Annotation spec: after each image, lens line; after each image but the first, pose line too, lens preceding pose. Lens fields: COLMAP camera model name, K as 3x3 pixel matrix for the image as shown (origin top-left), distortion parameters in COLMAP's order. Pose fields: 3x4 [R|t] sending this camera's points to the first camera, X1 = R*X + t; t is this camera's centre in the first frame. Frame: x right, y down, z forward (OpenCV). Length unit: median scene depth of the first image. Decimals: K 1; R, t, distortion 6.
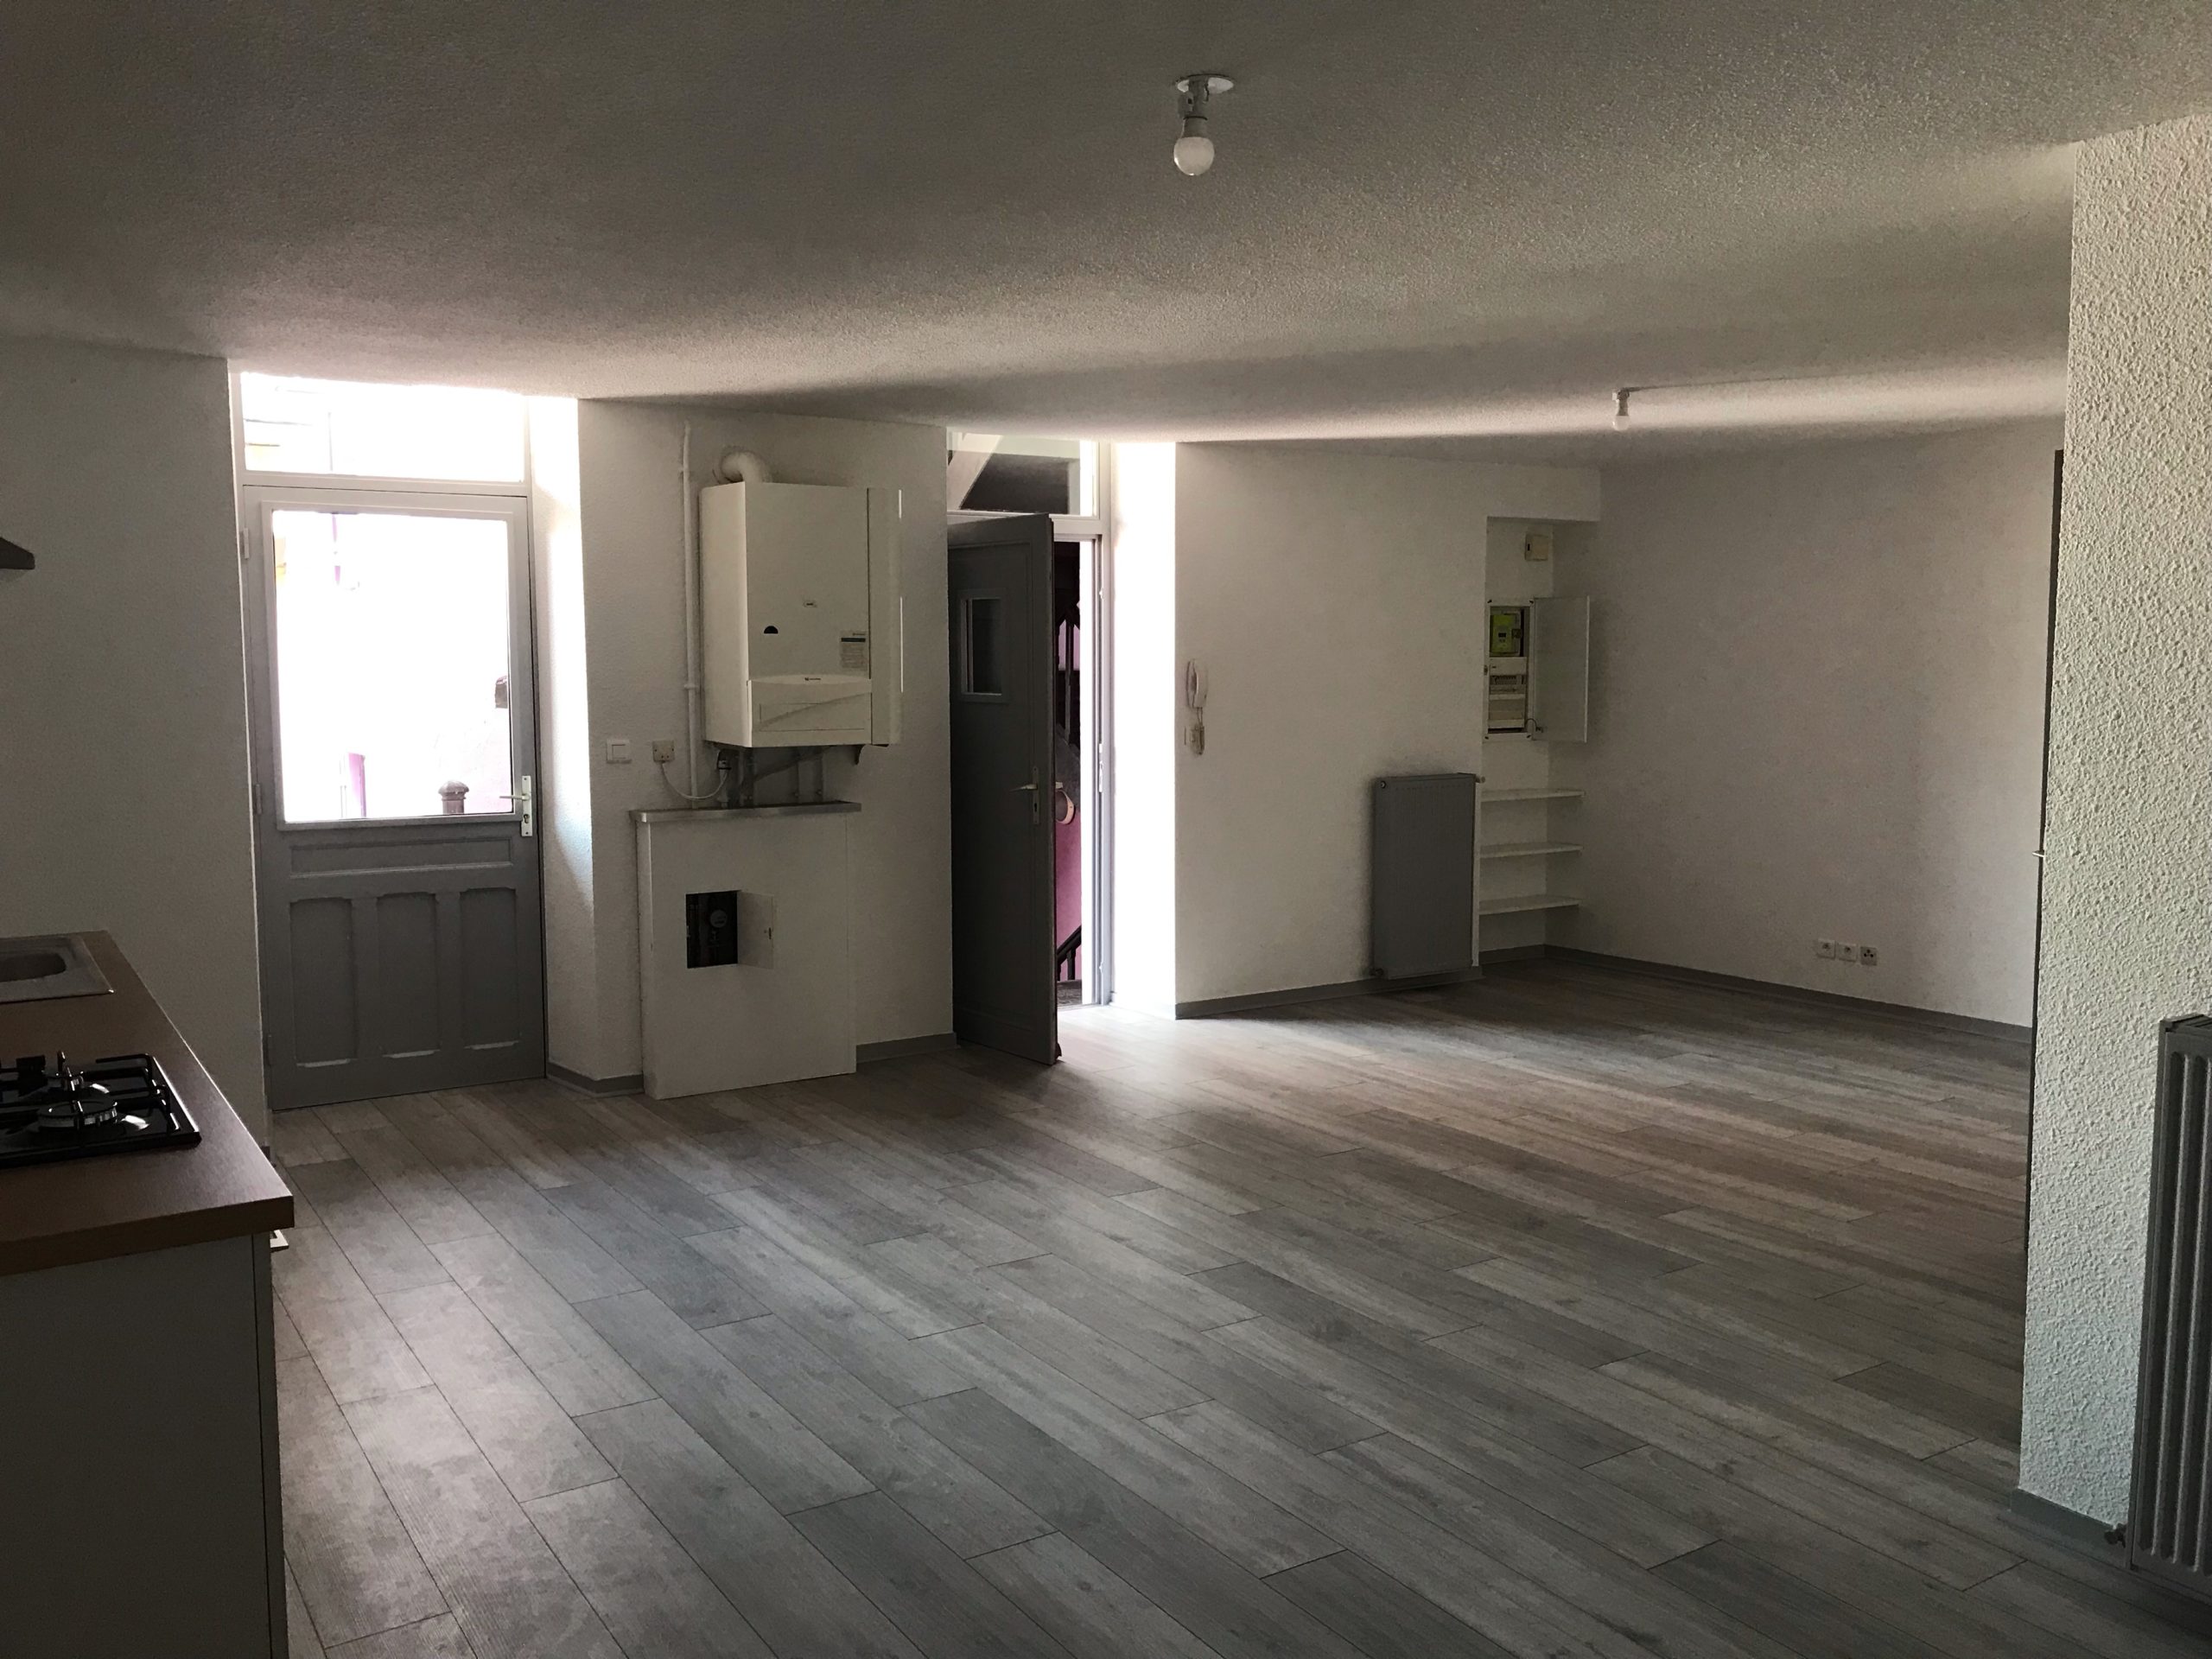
lens RADIAL K [[1803.4, 0, 1093.9], [0, 1803.4, 824.9], [0, 0, 1]] dist [0.049547, -0.039614]
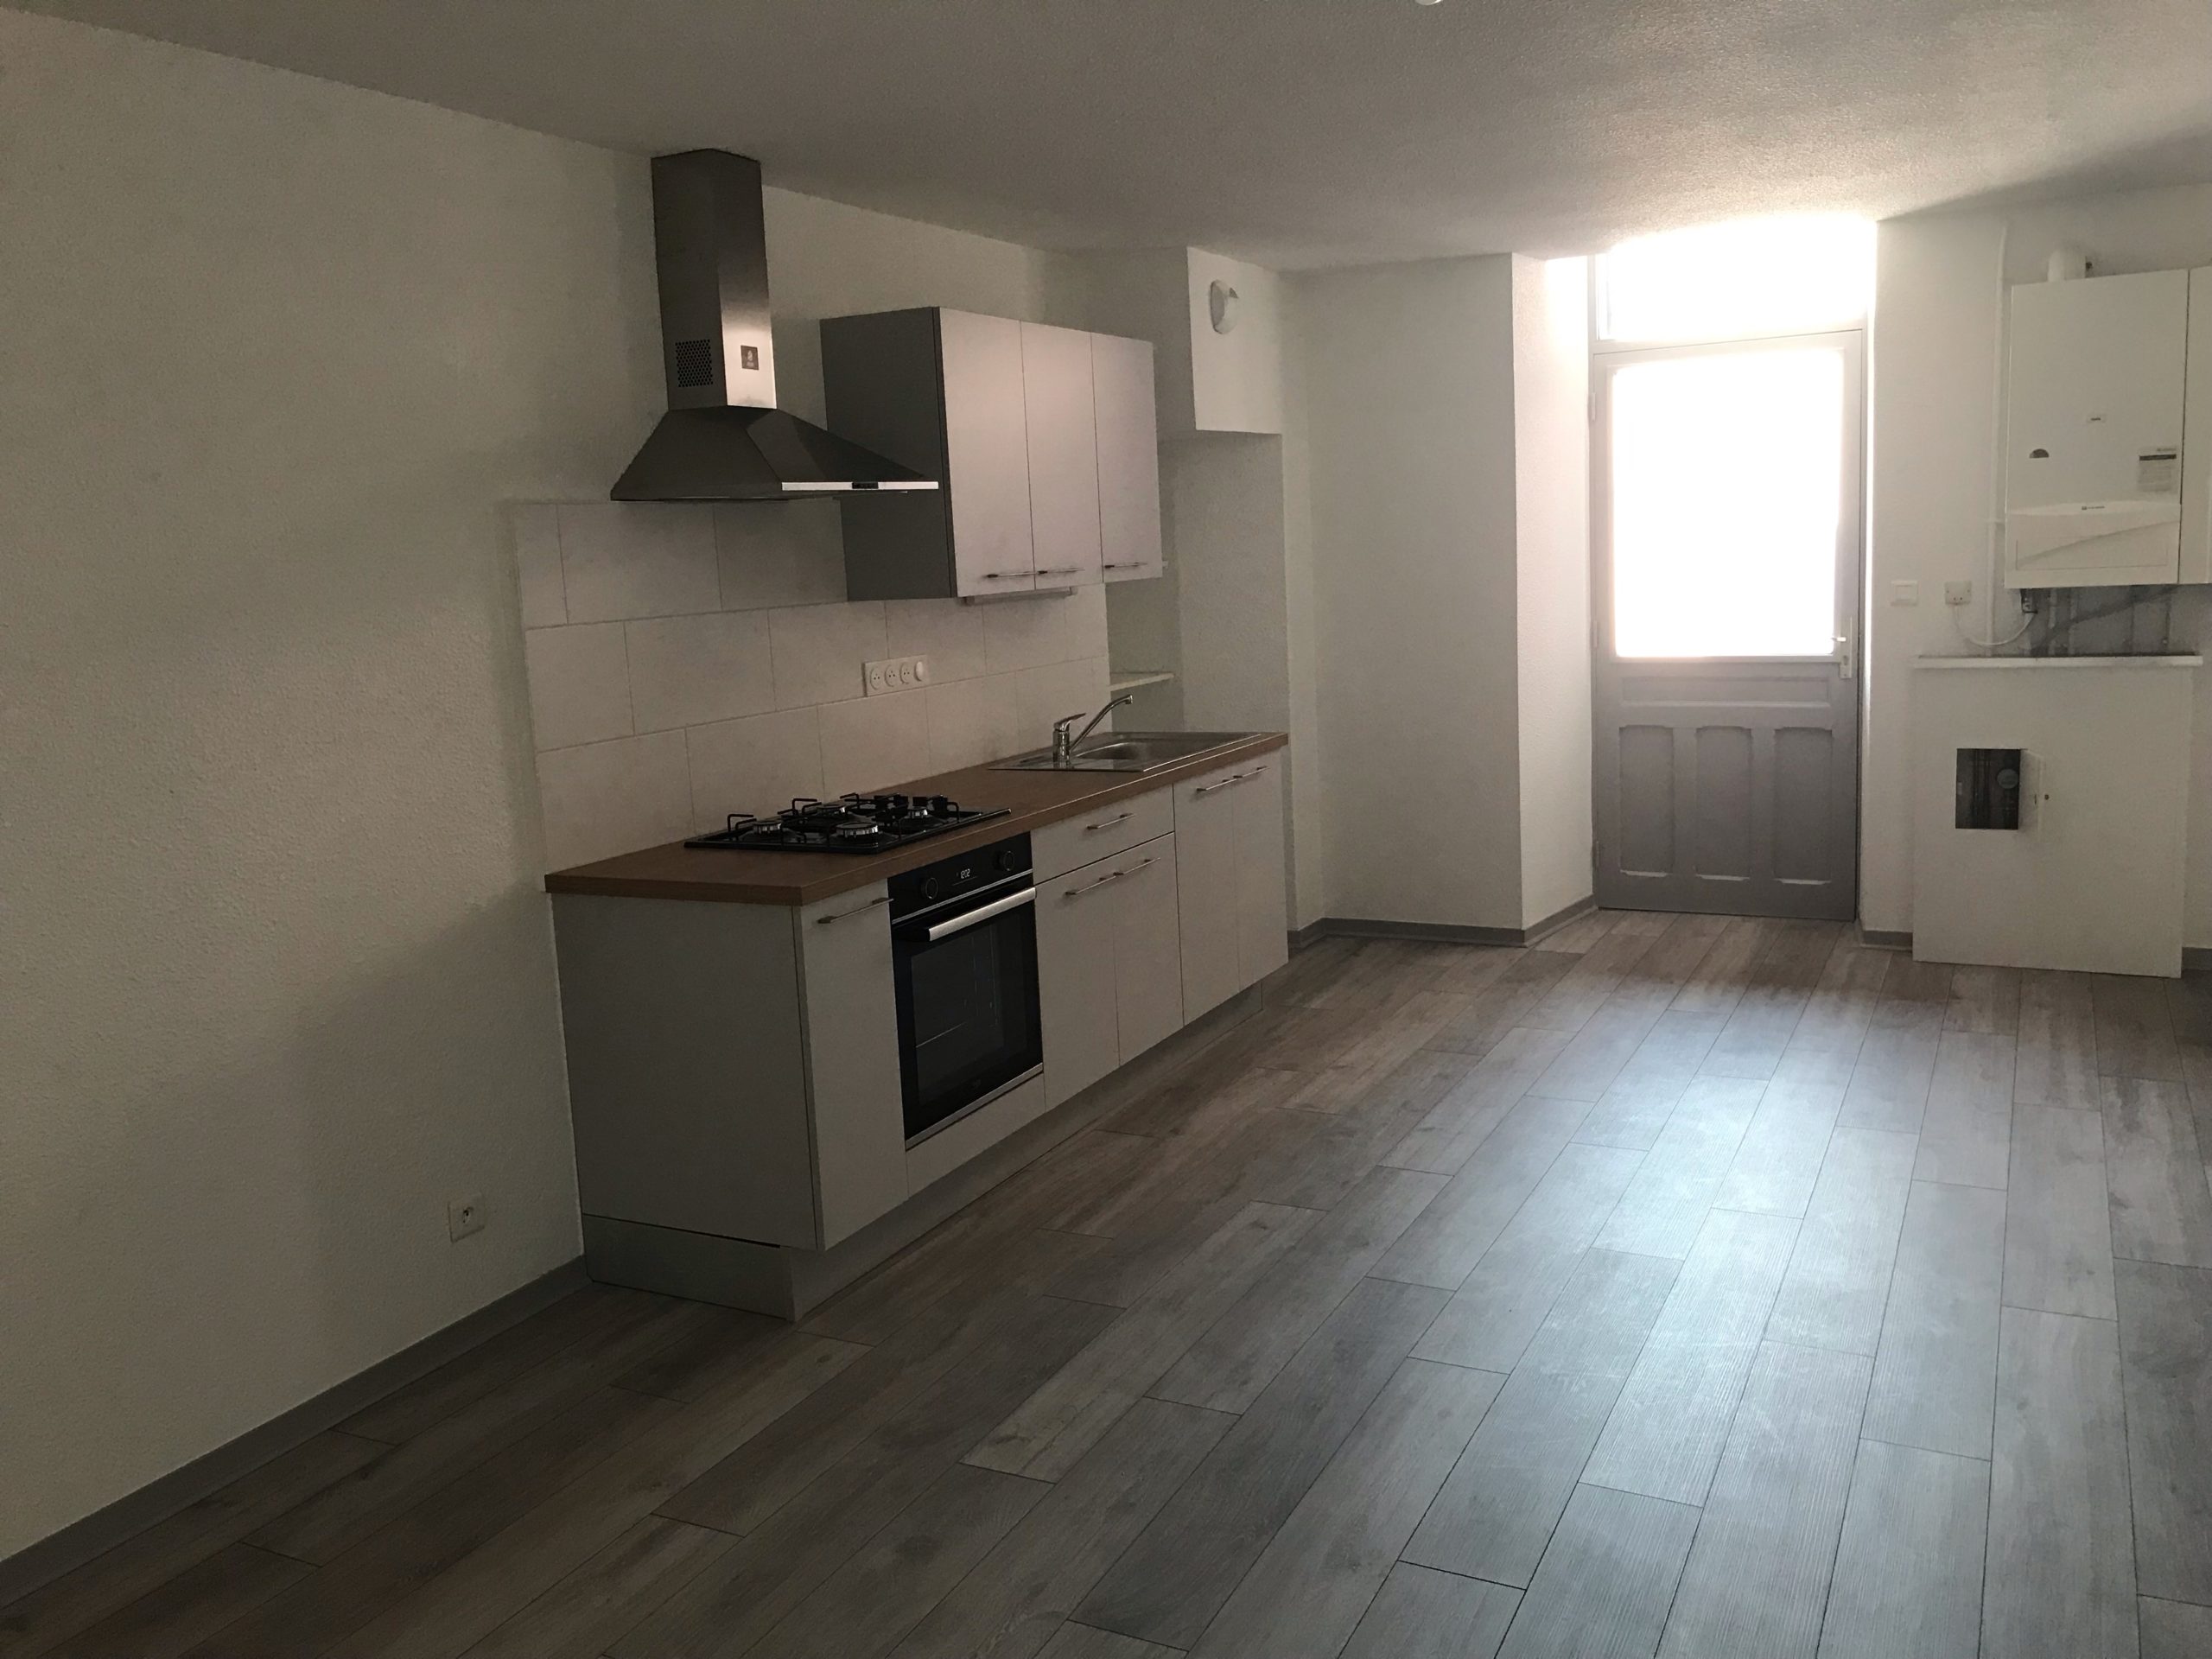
lens RADIAL K [[1803.4, 0, 1093.5], [0, 1803.4, 822.1], [0, 0, 1]] dist [0.049547, -0.039614]
pose [[0.499252, 0.112020, -0.859185, 0.458330], [-0.033791, 0.993370, 0.109879, -0.014849], [0.865798, -0.025825, 0.499728, 0.192526]]
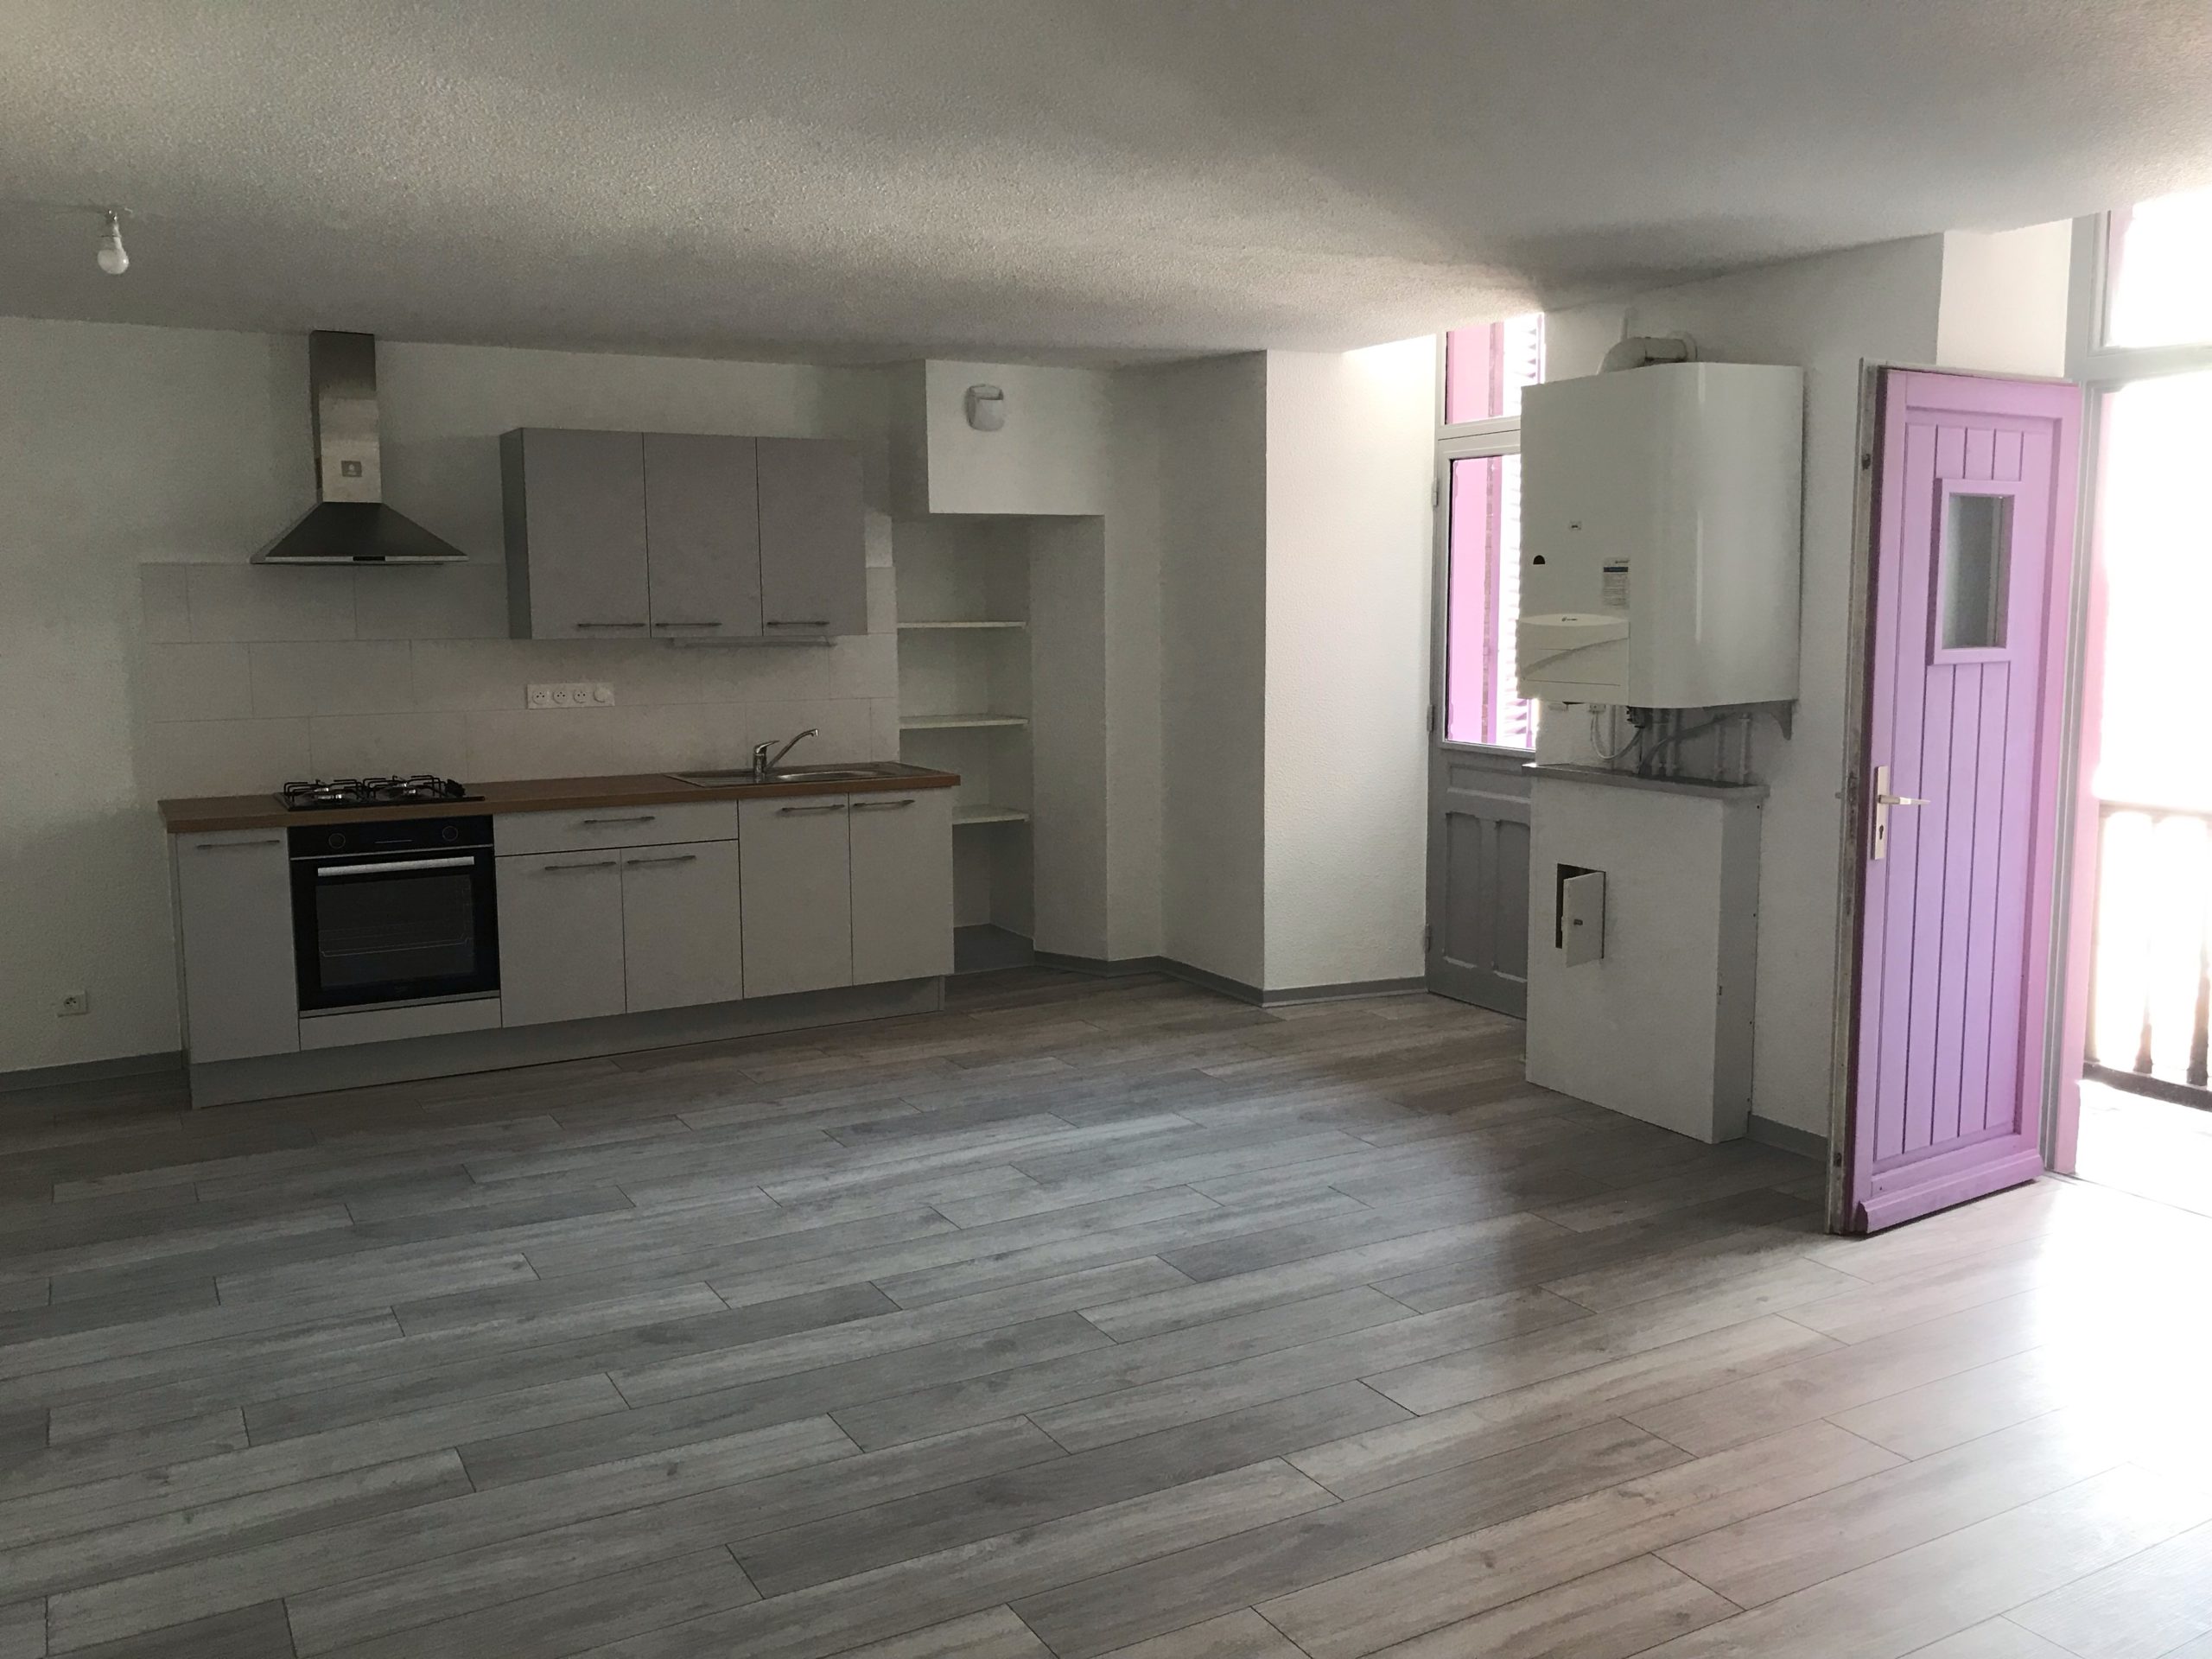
lens RADIAL K [[1803.4, 0, 1087.5], [0, 1803.4, 816.5], [0, 0, 1]] dist [0.049547, -0.039614]
pose [[-0.061537, 0.125204, -0.990221, 0.841341], [-0.086857, 0.987666, 0.130279, -0.100512], [0.994318, 0.094024, -0.049903, 1.040167]]
